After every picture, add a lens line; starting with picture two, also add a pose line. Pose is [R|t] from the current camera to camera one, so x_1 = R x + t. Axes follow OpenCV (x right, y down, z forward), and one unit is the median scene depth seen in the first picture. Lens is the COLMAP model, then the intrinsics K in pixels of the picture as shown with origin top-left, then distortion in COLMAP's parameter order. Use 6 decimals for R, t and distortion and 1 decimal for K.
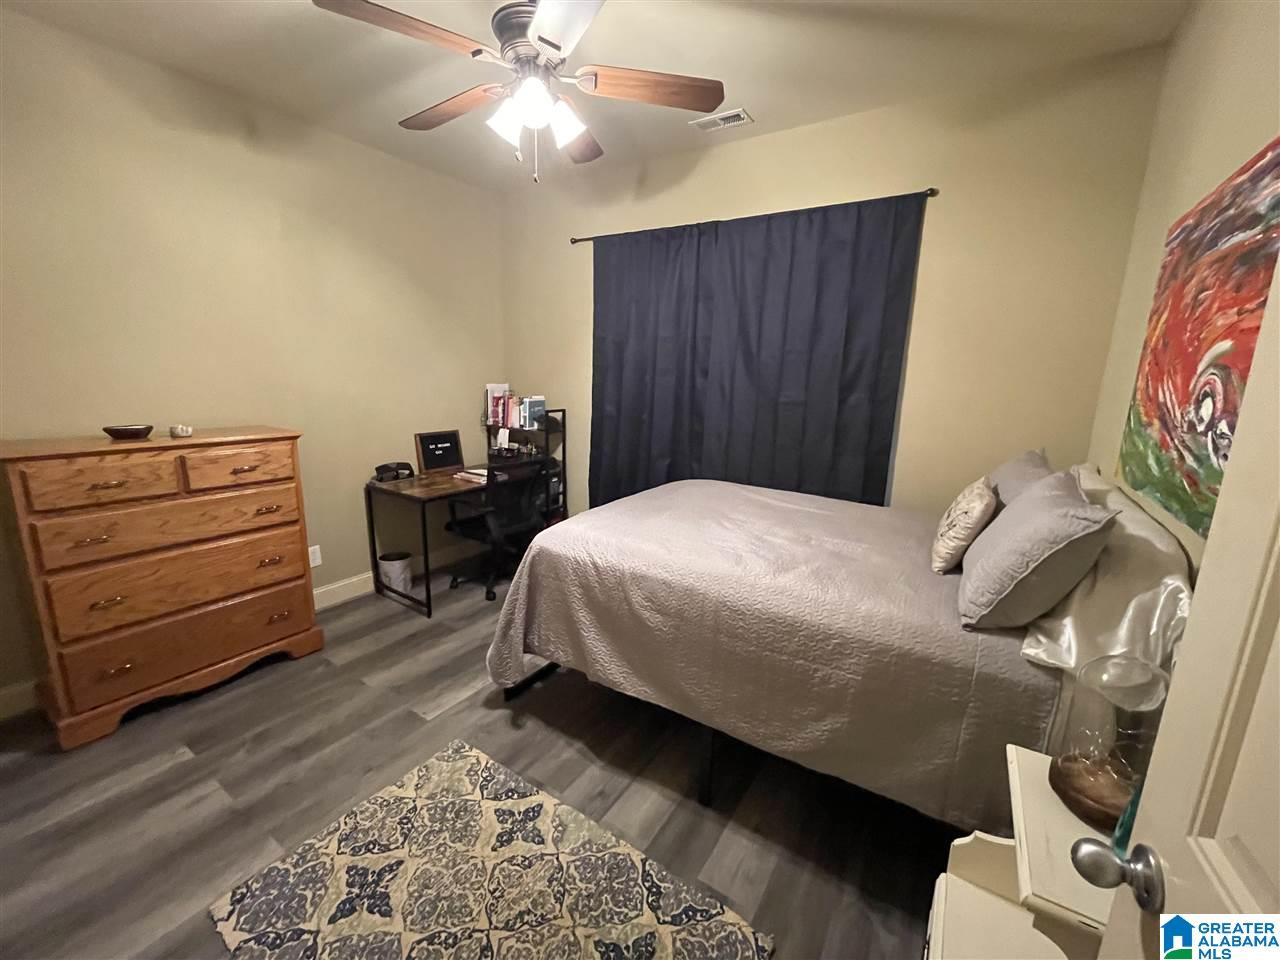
lens RADIAL K [[513.9, 0, 641.6], [0, 513.9, 481.5], [0, 0, 1]] dist [-0.003156, -0.000053]
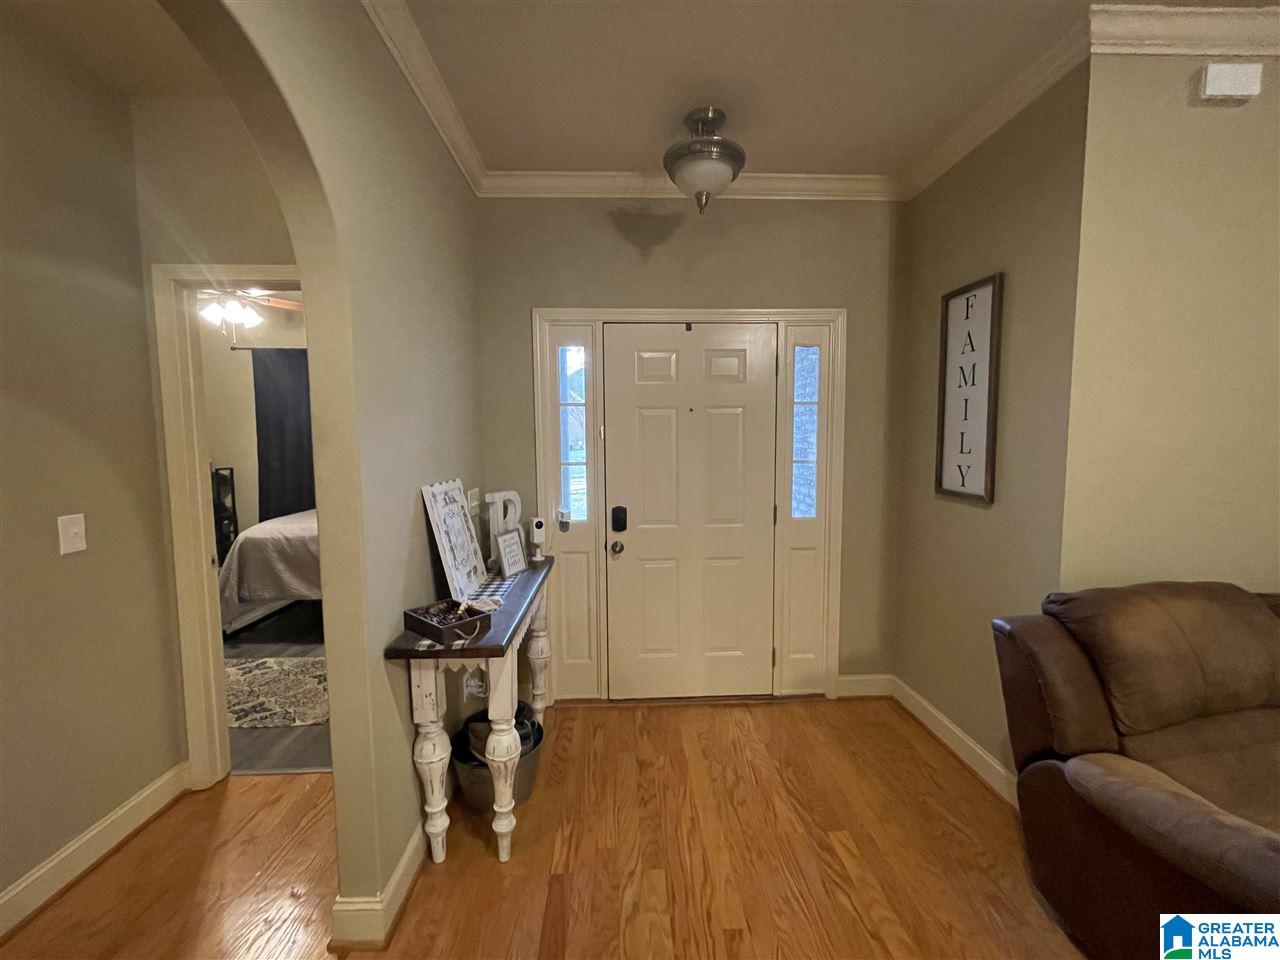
lens RADIAL K [[513.9, 0, 635.7], [0, 513.9, 479.0], [0, 0, 1]] dist [-0.003156, -0.000053]
pose [[0.822353, -0.075174, 0.563989, -0.073177], [0.144030, 0.986453, -0.078526, 0.257425], [-0.550445, 0.145807, 0.822040, -1.196760]]
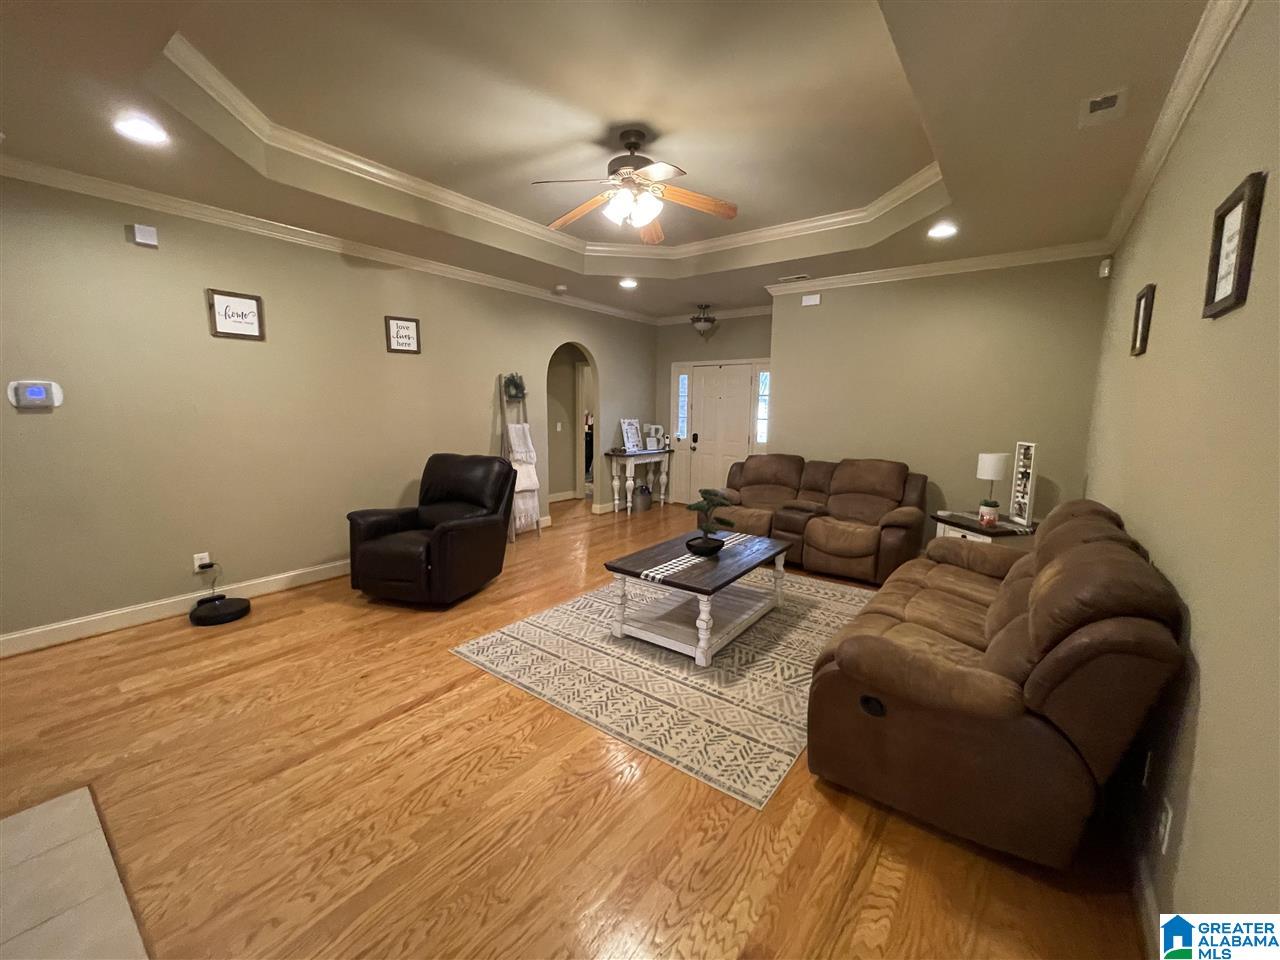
lens RADIAL K [[513.9, 0, 643.8], [0, 513.9, 479.0], [0, 0, 1]] dist [-0.003156, -0.000053]
pose [[0.997883, -0.002802, -0.064976, 0.487832], [-0.001719, 0.997586, -0.069422, 0.775990], [0.065014, 0.069387, 0.995469, -3.623031]]
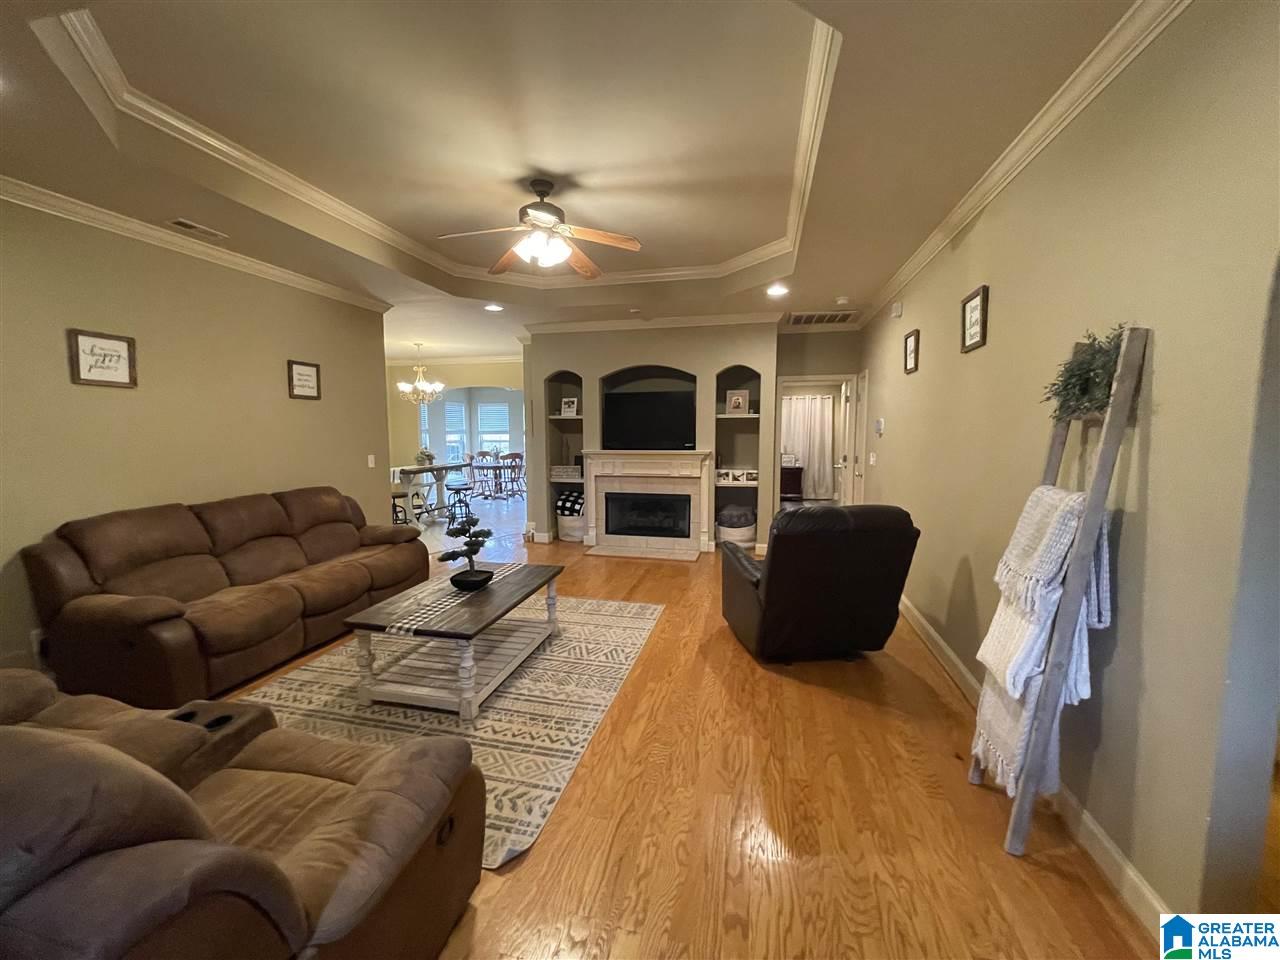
lens RADIAL K [[513.9, 0, 635.8], [0, 513.9, 477.2], [0, 0, 1]] dist [-0.003156, -0.000053]
pose [[-0.944841, 0.011687, -0.327322, 0.613031], [-0.084975, 0.956397, 0.279435, 0.113148], [0.316315, 0.291836, -0.902650, -0.524969]]
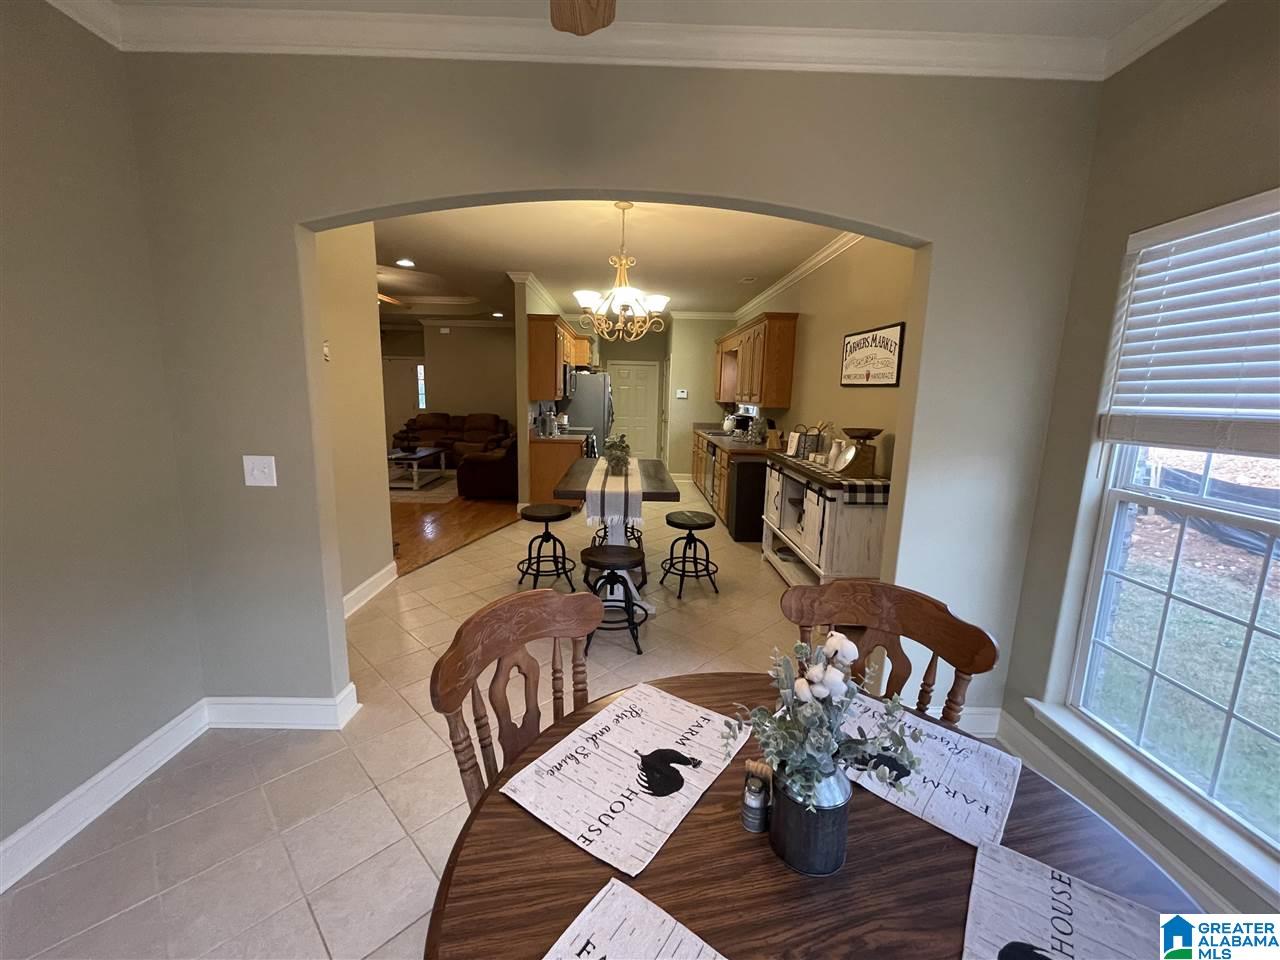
lens RADIAL K [[513.9, 0, 637.3], [0, 513.9, 478.3], [0, 0, 1]] dist [-0.003156, -0.000053]
pose [[0.831420, -0.097742, 0.546980, -0.101183], [0.112947, 0.993584, 0.005865, 1.251329], [-0.544043, 0.056904, 0.837125, -5.975062]]
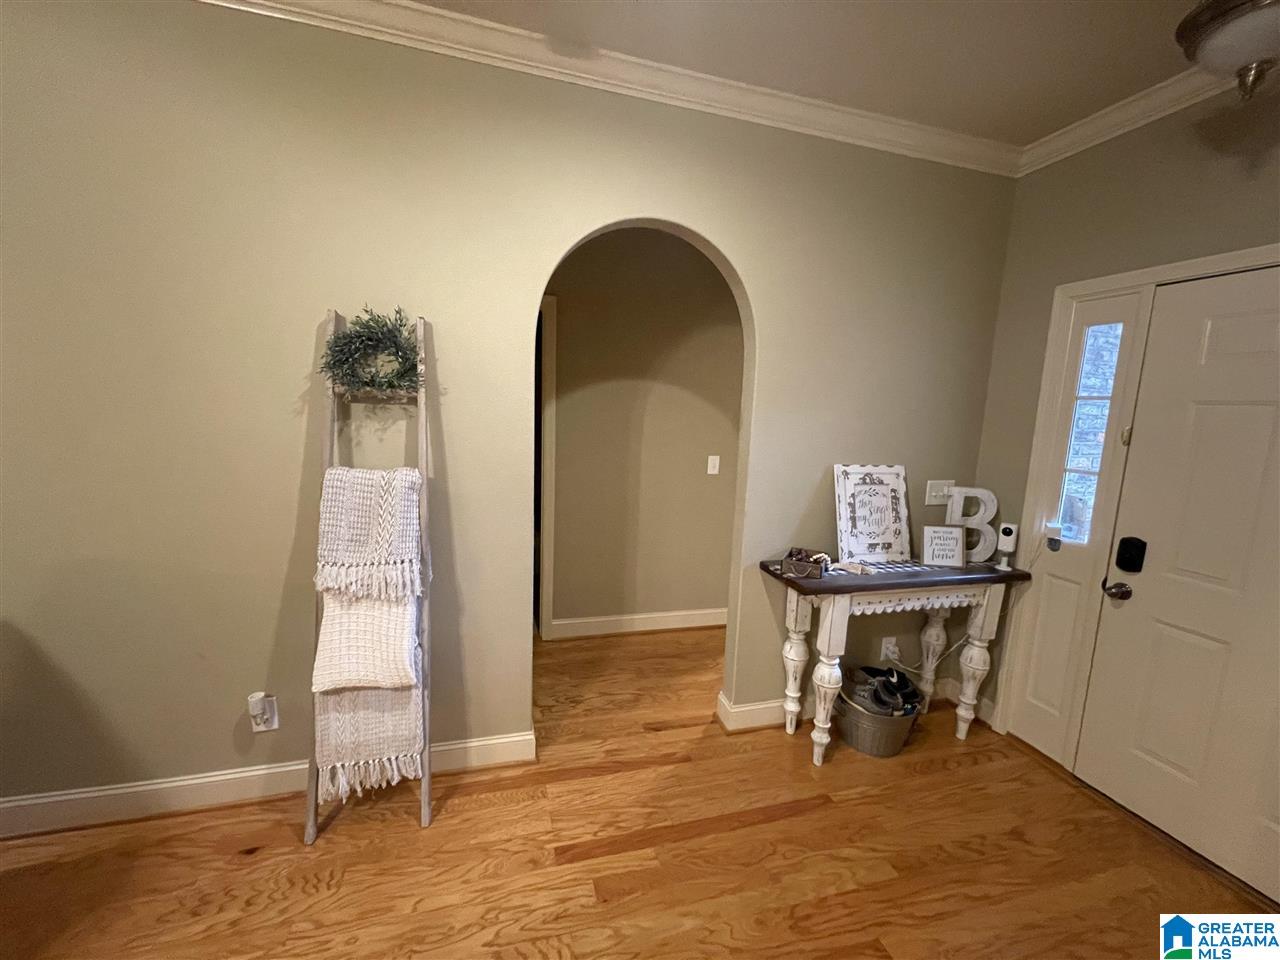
lens RADIAL K [[513.9, 0, 642.2], [0, 513.9, 479.4], [0, 0, 1]] dist [-0.003156, -0.000053]
pose [[0.752914, 0.098097, -0.650767, 0.535919], [-0.157869, 0.986878, -0.033887, 0.287158], [0.638904, 0.128250, 0.758521, -1.410782]]
